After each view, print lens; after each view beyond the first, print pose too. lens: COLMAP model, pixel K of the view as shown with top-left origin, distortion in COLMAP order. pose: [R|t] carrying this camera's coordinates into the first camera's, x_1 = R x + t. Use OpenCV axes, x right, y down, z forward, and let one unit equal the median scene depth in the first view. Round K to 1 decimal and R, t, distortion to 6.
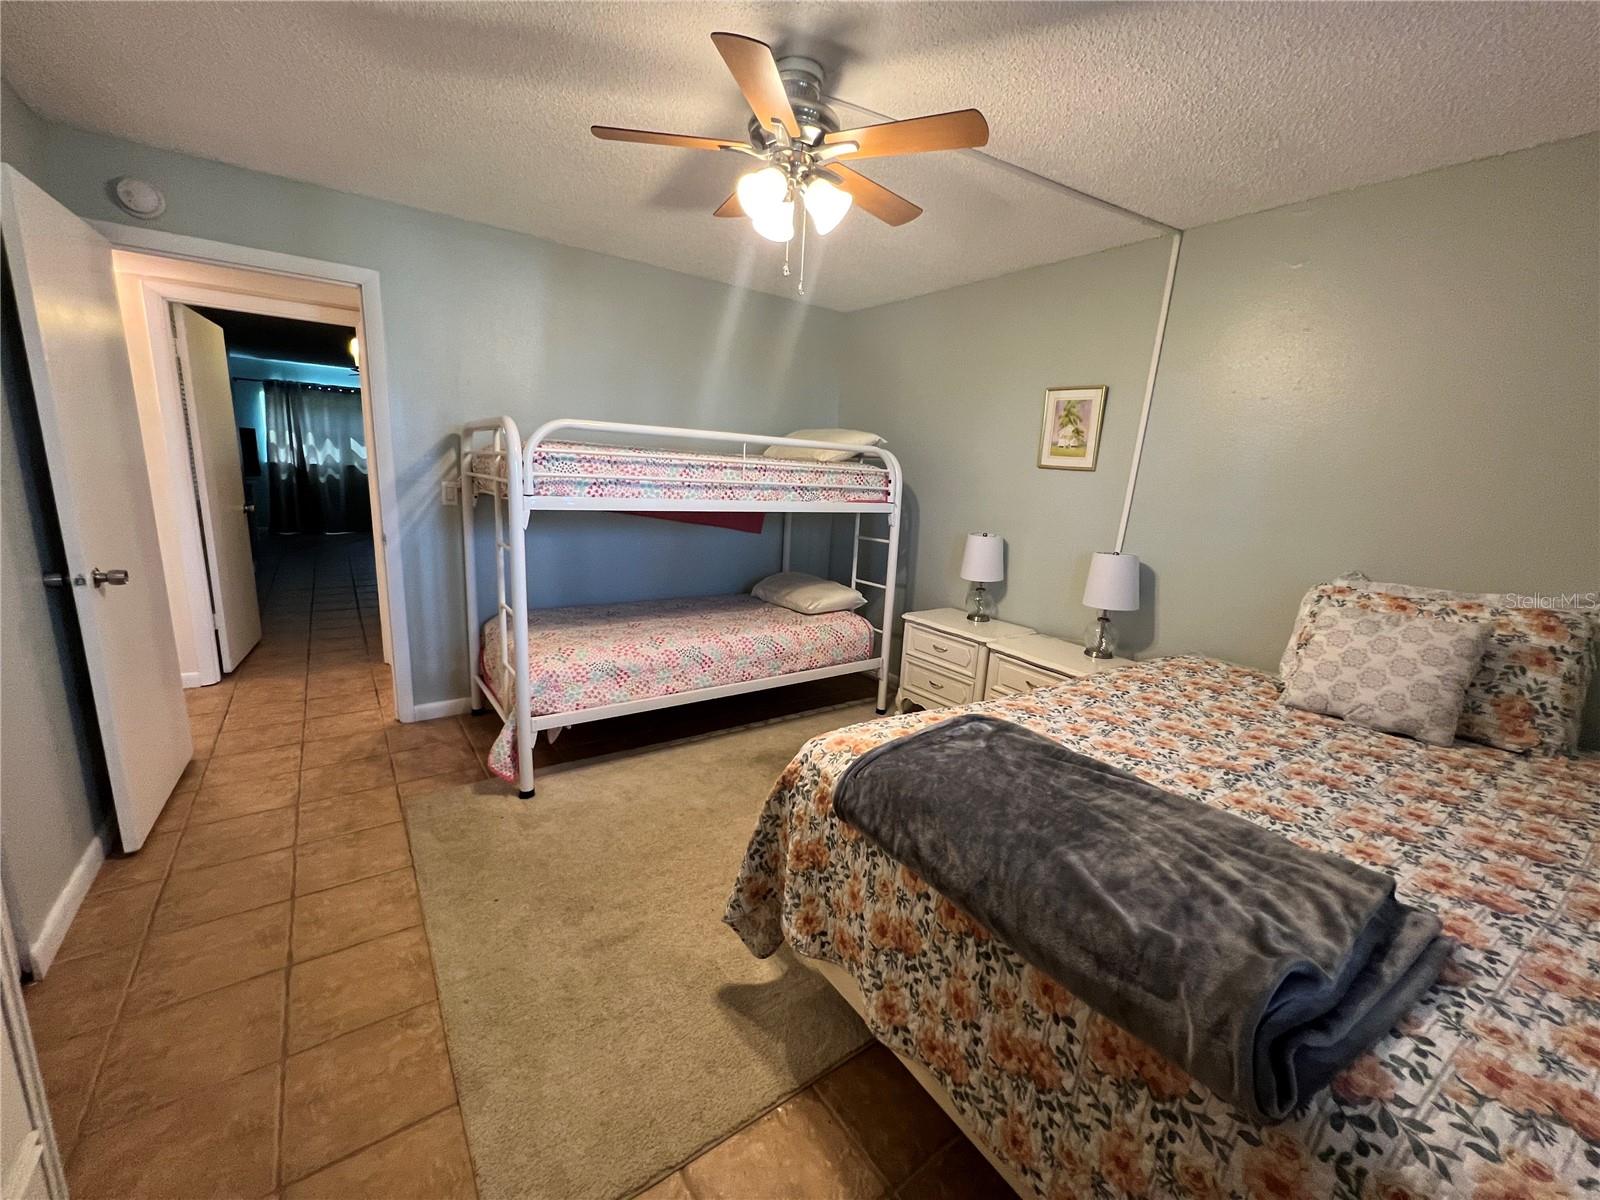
lens RADIAL K [[638.8, 0, 802.4], [0, 638.8, 604.0], [0, 0, 1]] dist [-0.001442, 0.000144]
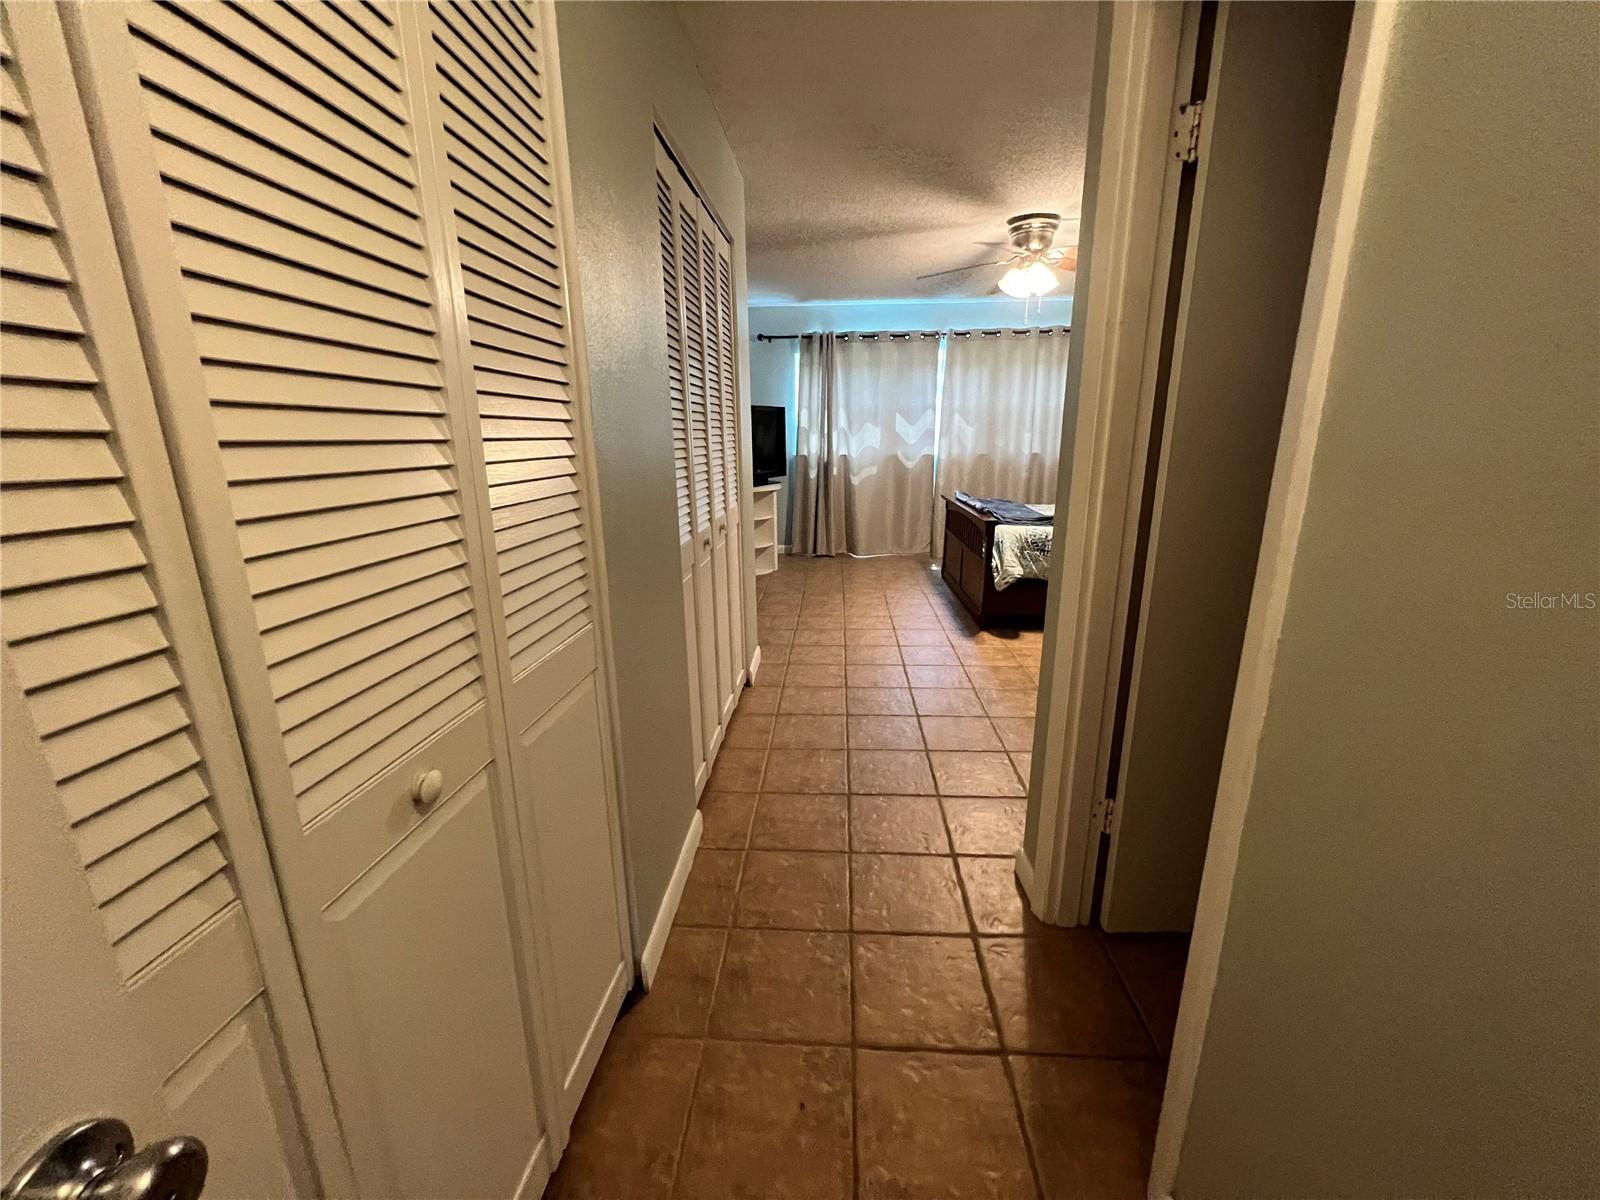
lens RADIAL K [[638.8, 0, 800.2], [0, 638.8, 597.2], [0, 0, 1]] dist [-0.001442, 0.000144]
pose [[0.773482, 0.103903, -0.625244, -0.384700], [-0.082550, 0.994584, 0.063158, -0.114381], [0.628420, 0.002762, 0.777869, 0.464809]]
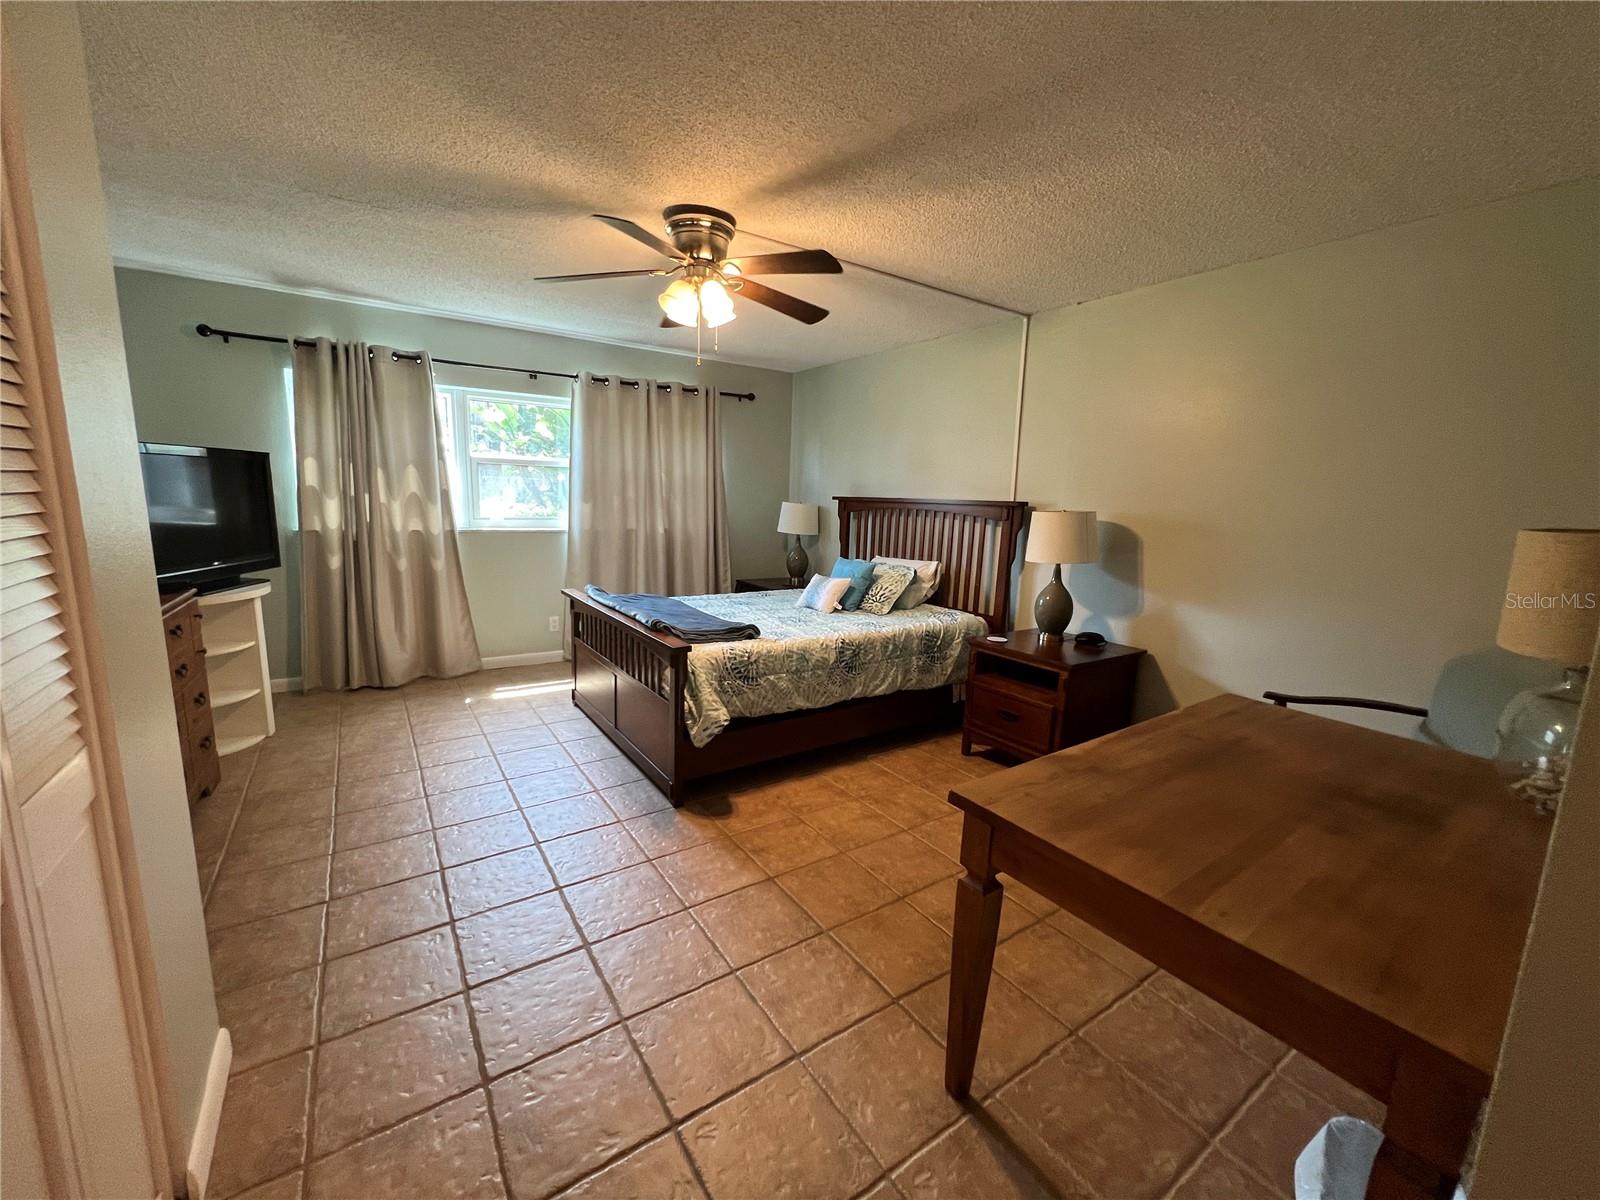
lens RADIAL K [[638.8, 0, 794.3], [0, 638.8, 600.4], [0, 0, 1]] dist [-0.001442, 0.000144]
pose [[0.999149, -0.015389, -0.038270, -0.491089], [0.013742, 0.998984, -0.042918, -0.154020], [0.038891, 0.042356, 0.998345, 0.589926]]
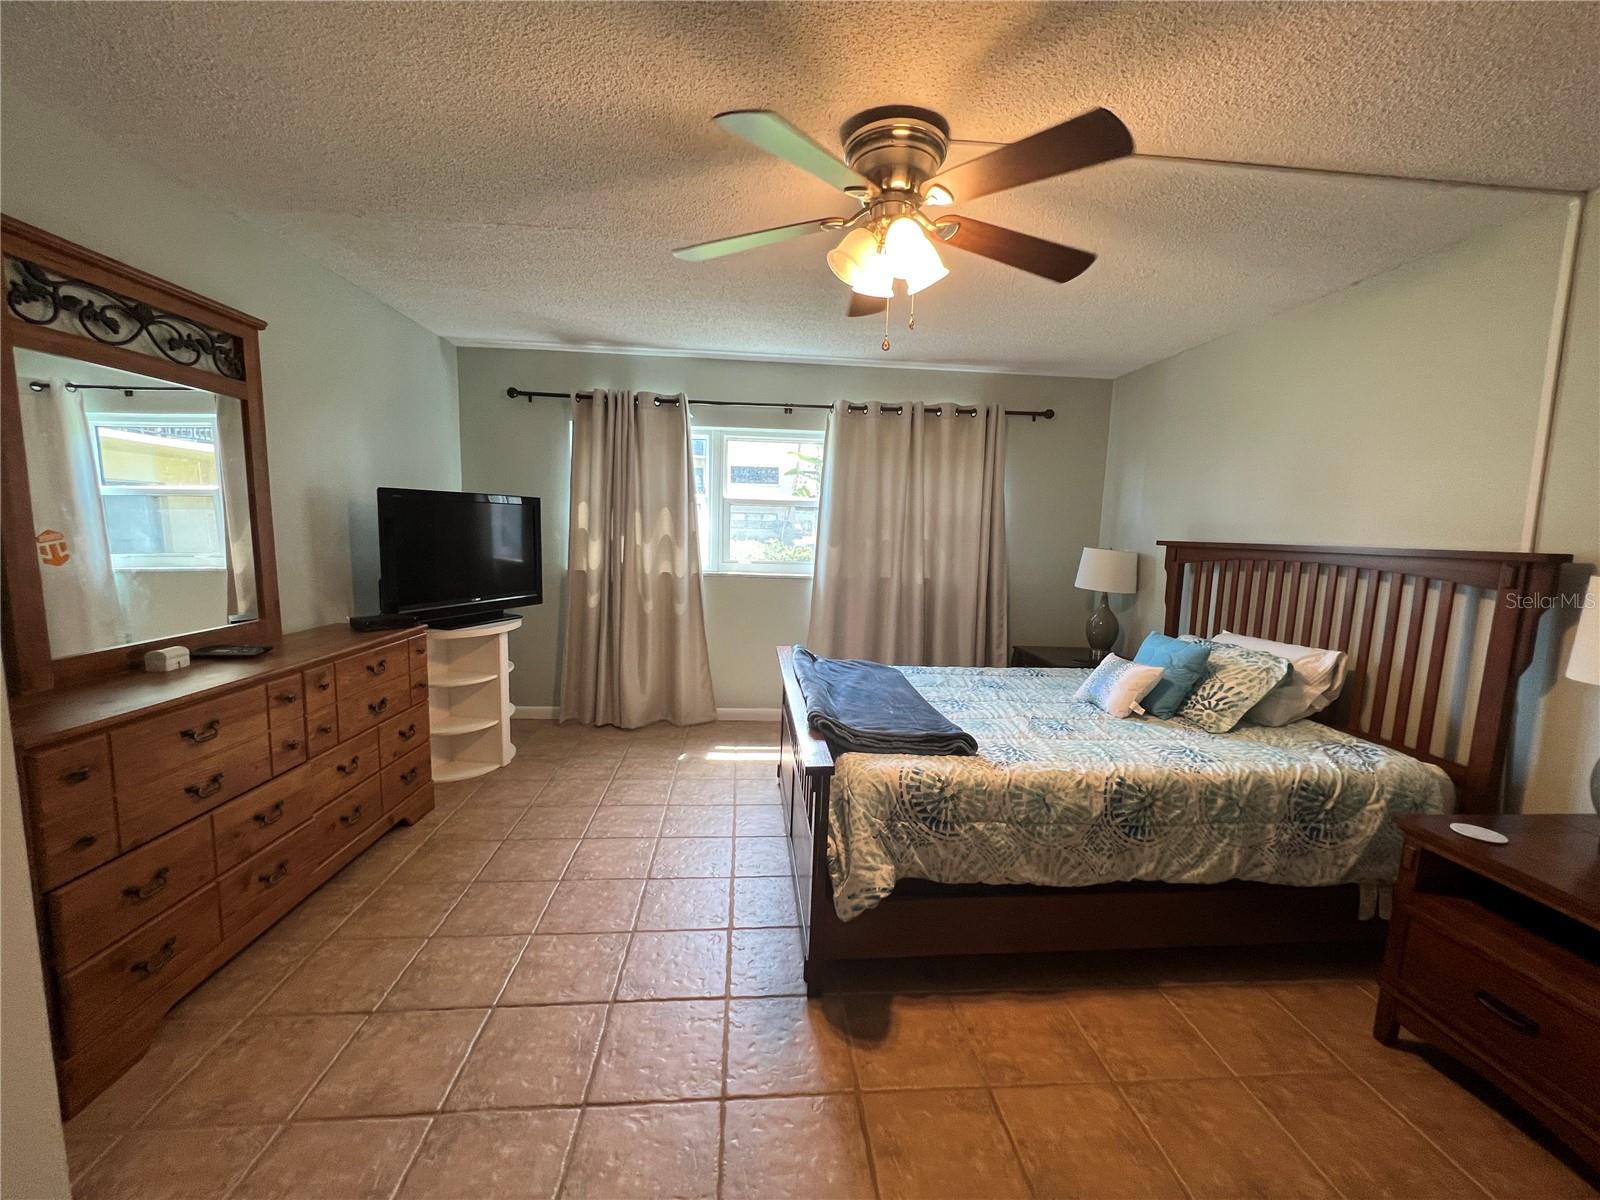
lens RADIAL K [[638.8, 0, 796.5], [0, 638.8, 601.9], [0, 0, 1]] dist [-0.001442, 0.000144]
pose [[0.855198, 0.032989, -0.517251, -0.464356], [-0.090726, 0.992092, -0.086729, -0.175586], [0.510299, 0.121099, 0.851428, 0.695447]]
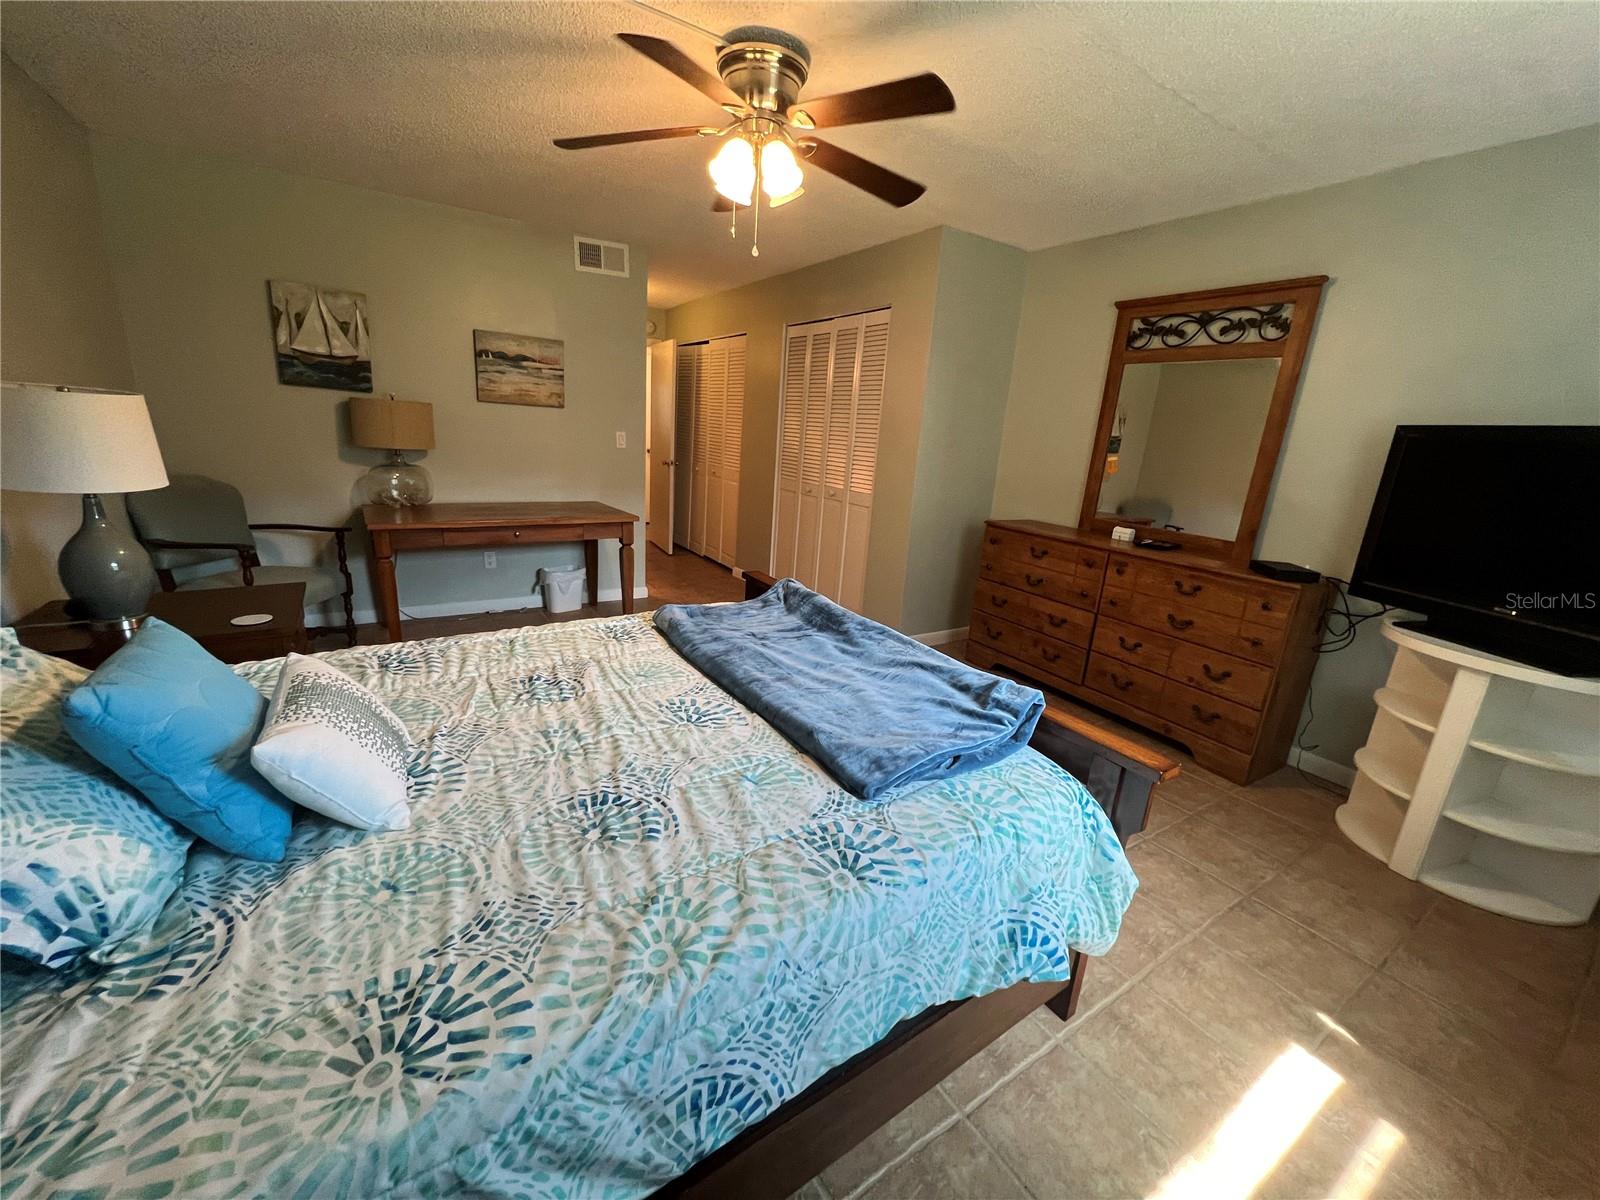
lens RADIAL K [[638.8, 0, 794.7], [0, 638.8, 597.8], [0, 0, 1]] dist [-0.001442, 0.000144]
pose [[-0.991828, -0.126640, 0.015467, -0.577618], [-0.105699, 0.883549, 0.456256, -0.269411], [-0.071446, 0.450893, -0.889714, 1.122684]]
